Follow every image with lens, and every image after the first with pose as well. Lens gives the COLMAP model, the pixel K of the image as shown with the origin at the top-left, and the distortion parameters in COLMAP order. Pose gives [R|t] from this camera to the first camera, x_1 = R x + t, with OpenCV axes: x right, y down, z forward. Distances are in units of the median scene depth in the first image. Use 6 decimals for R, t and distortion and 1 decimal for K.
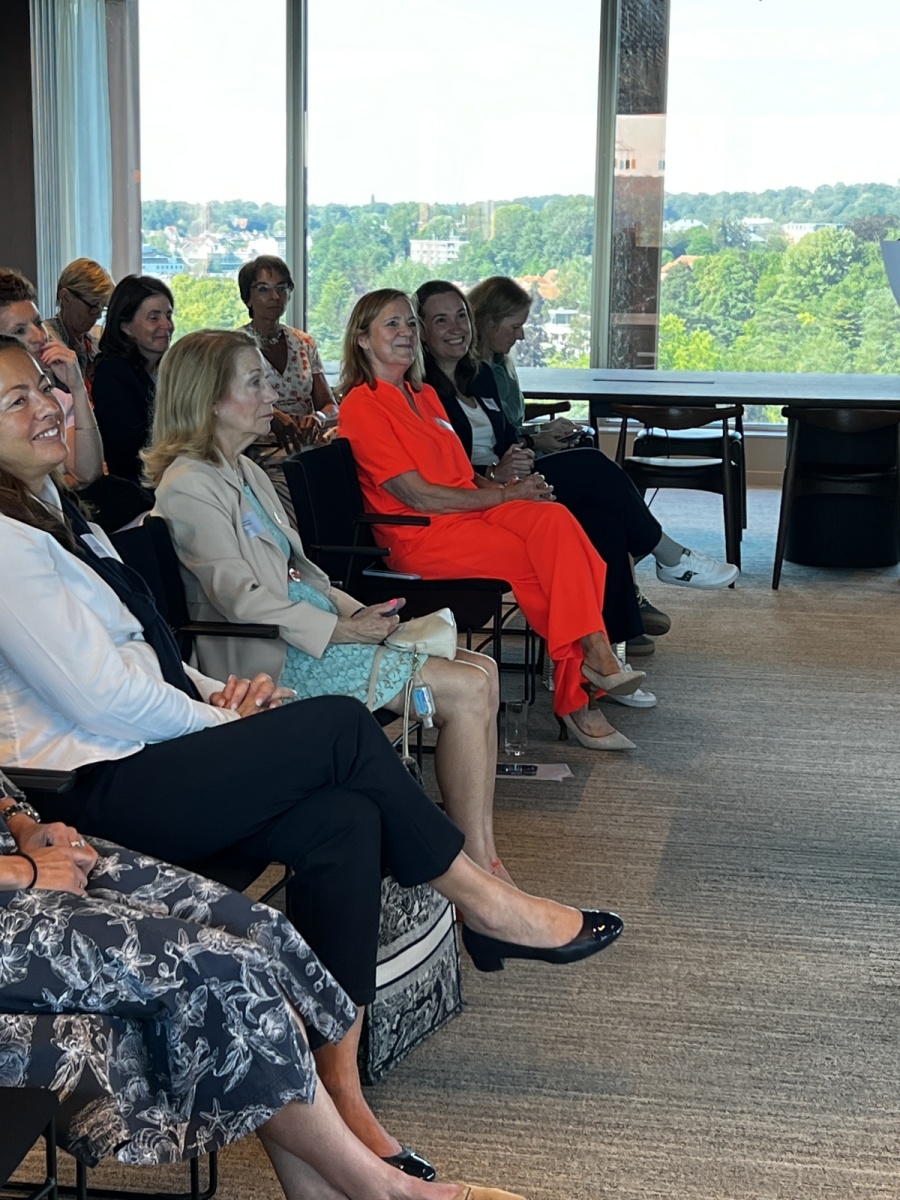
lens RADIAL K [[2238.4, 0, 450.0], [0, 2238.4, 600.0], [0, 0, 1]] dist [0.213239, -0.686089]
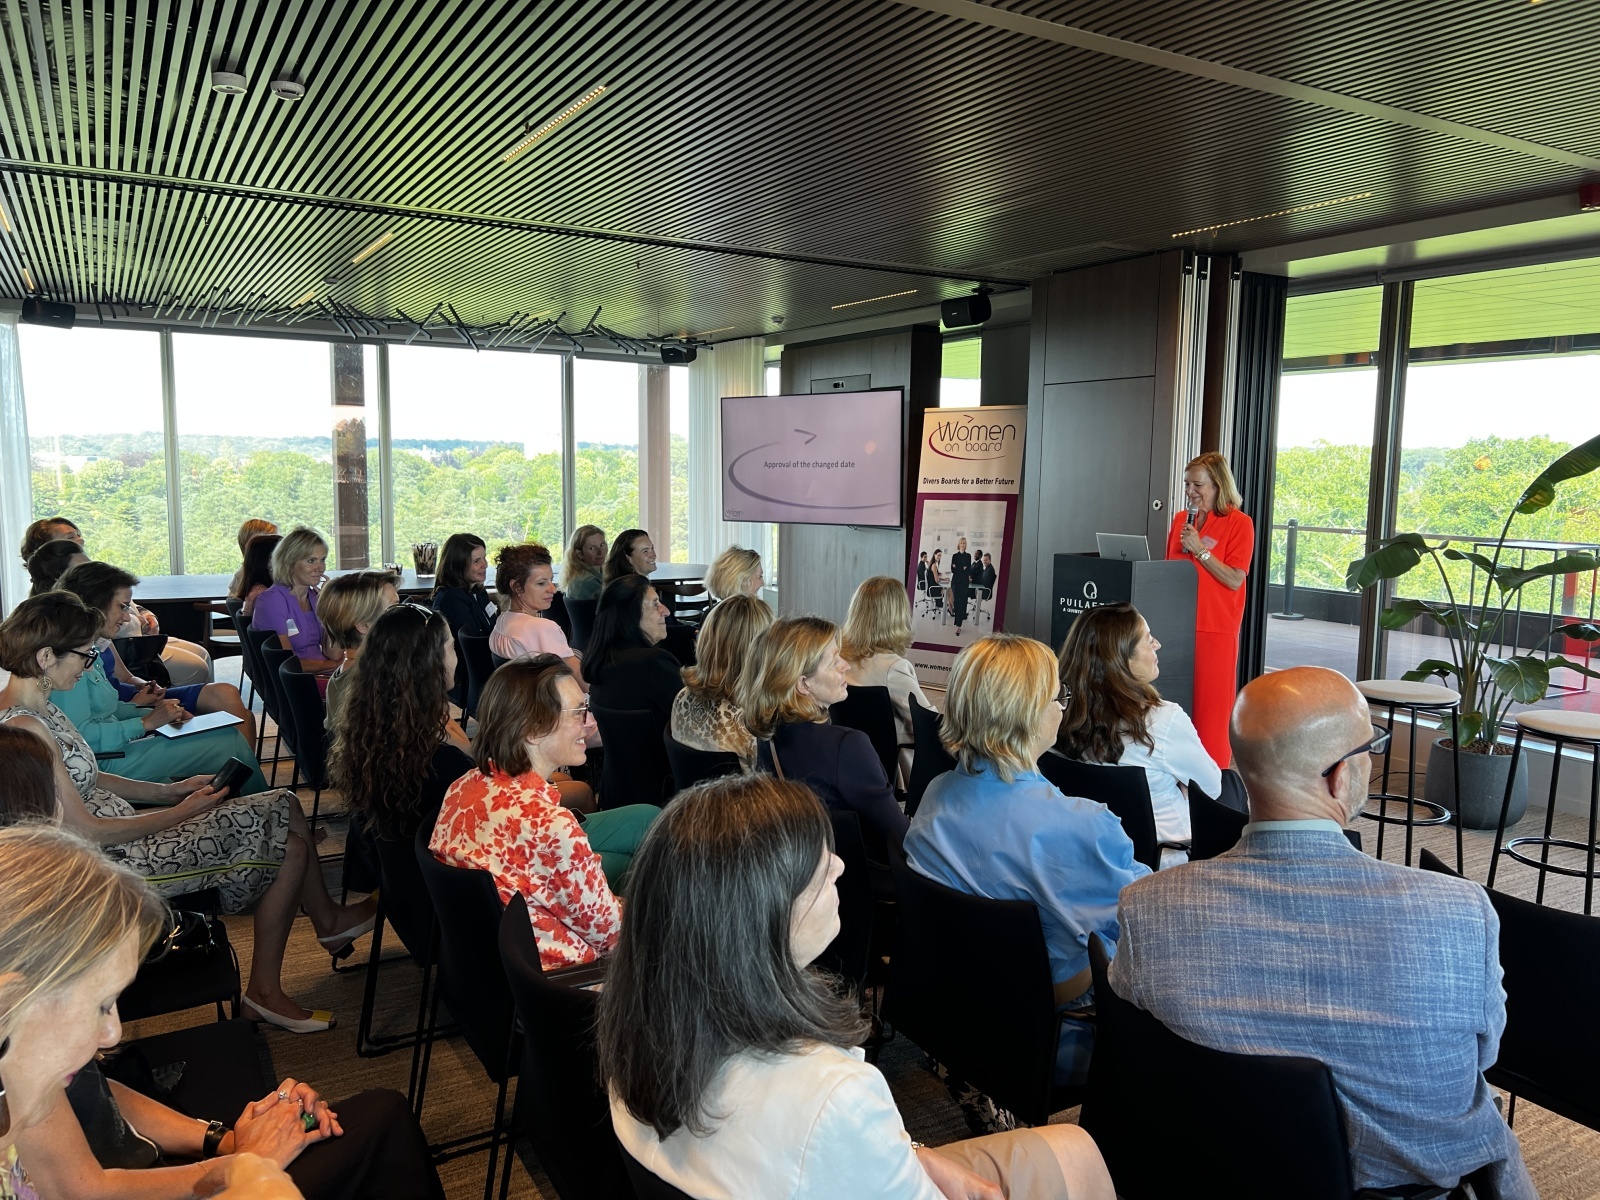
lens RADIAL K [[1199.7, 0, 800.0], [0, 1199.7, 600.0], [0, 0, 1]] dist [0.032657, -0.001405]
pose [[0.769592, -0.077076, 0.633867, -0.515388], [0.106385, 0.994291, -0.008263, -0.069900], [-0.629611, 0.073794, 0.773398, 0.216678]]
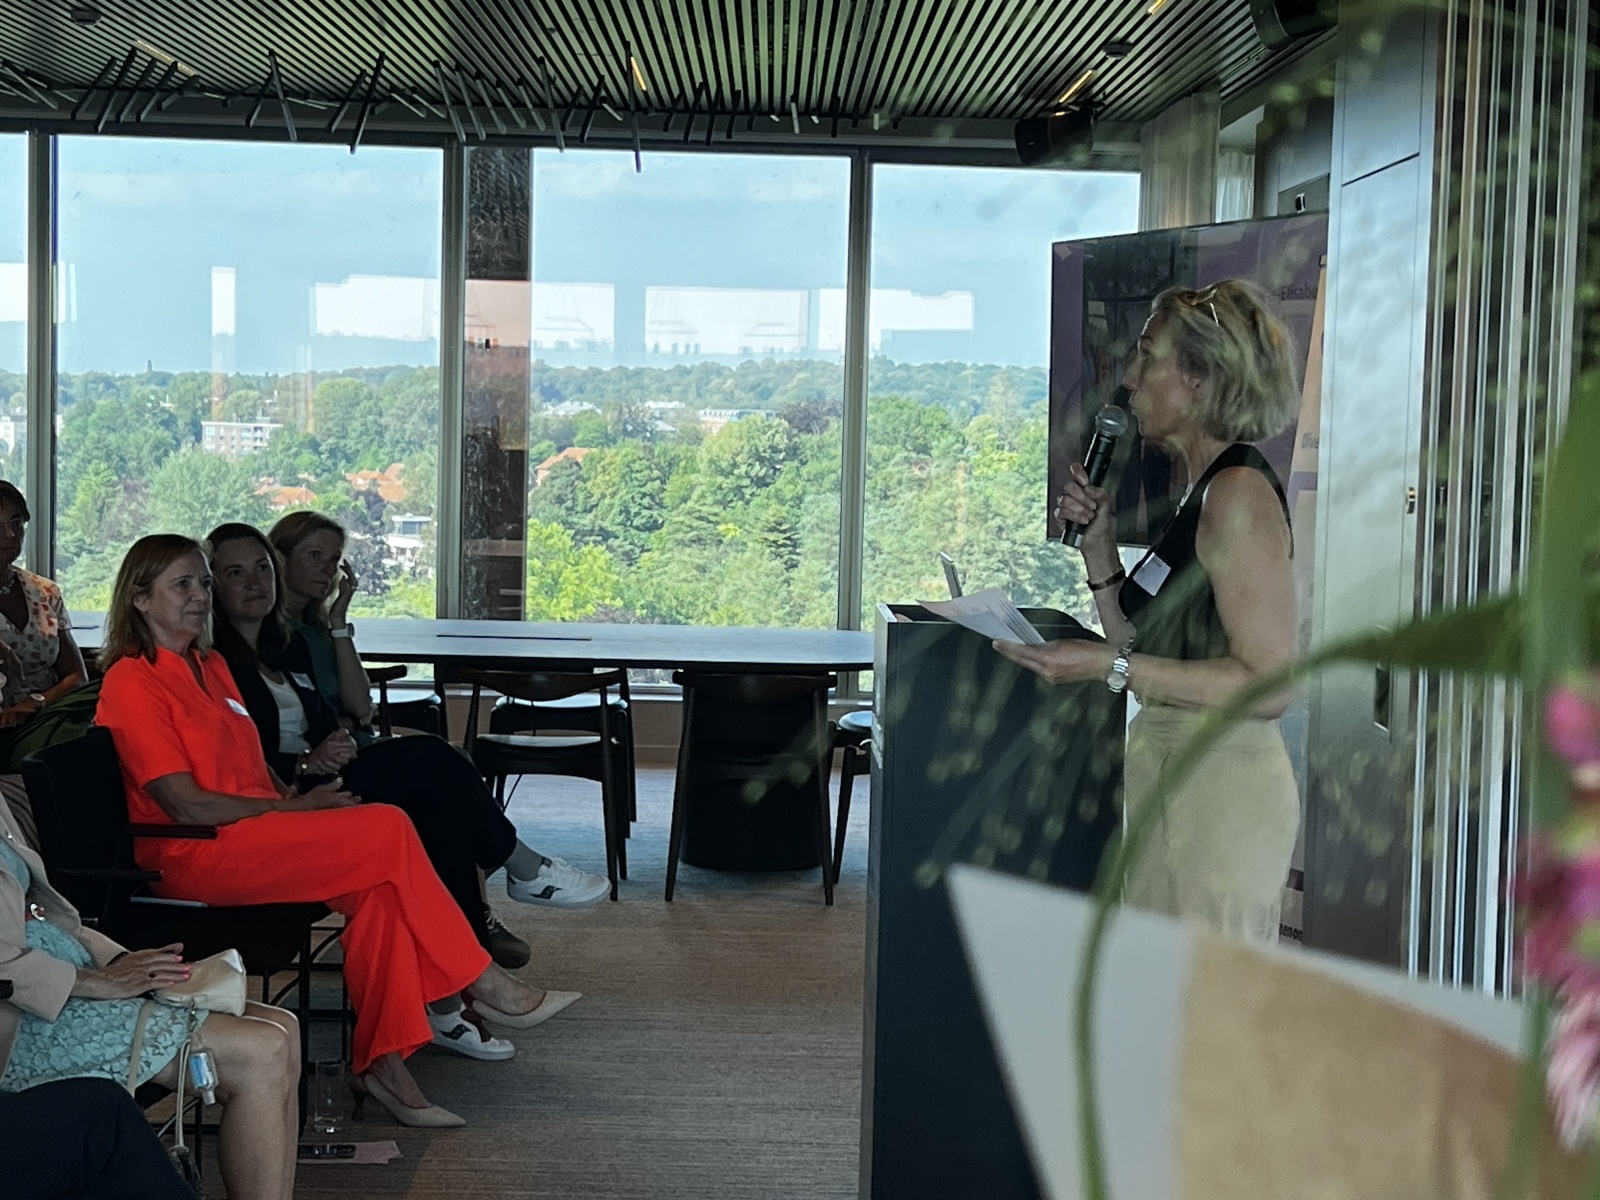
lens RADIAL K [[2978.6, 0, 800.0], [0, 2978.6, 600.0], [0, 0, 1]] dist [0.286345, -1.326587]
pose [[0.984067, -0.001364, 0.177791, 0.004420], [0.019184, 0.994947, -0.098552, -0.007478], [-0.176758, 0.100392, 0.979121, -0.065334]]
